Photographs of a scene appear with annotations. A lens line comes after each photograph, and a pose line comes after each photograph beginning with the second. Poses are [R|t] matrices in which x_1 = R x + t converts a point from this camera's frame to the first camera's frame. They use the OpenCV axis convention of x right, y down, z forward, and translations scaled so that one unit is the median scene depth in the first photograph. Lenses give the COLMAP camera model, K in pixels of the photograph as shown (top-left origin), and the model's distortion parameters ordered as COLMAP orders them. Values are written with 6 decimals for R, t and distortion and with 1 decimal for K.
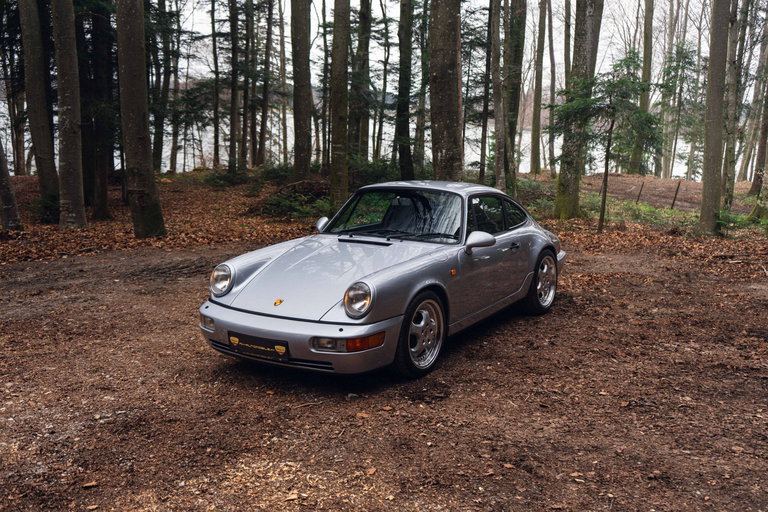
lens RADIAL K [[764.2, 0, 384.0], [0, 764.2, 256.0], [0, 0, 1]] dist [-0.001613, 0.004156]
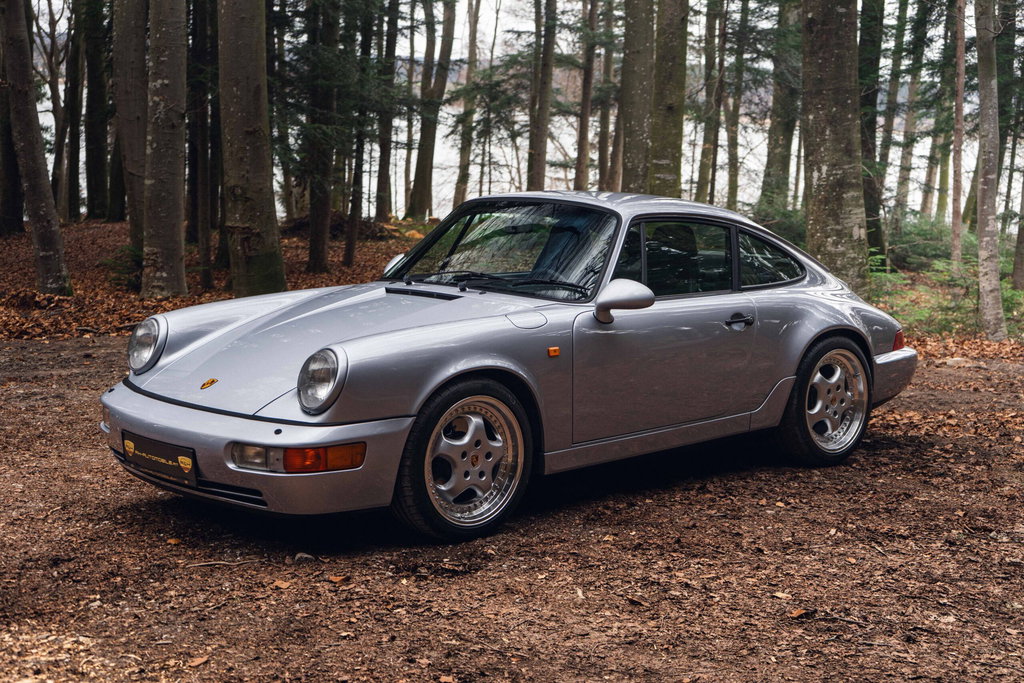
lens RADIAL K [[1510.4, 0, 512.0], [0, 1510.4, 341.5], [0, 0, 1]] dist [0.022012, 0.042136]
pose [[0.970989, 0.046059, -0.234645, 0.309929], [-0.054966, 0.997989, -0.031558, 0.049083], [0.232720, 0.043540, 0.971569, -0.017278]]
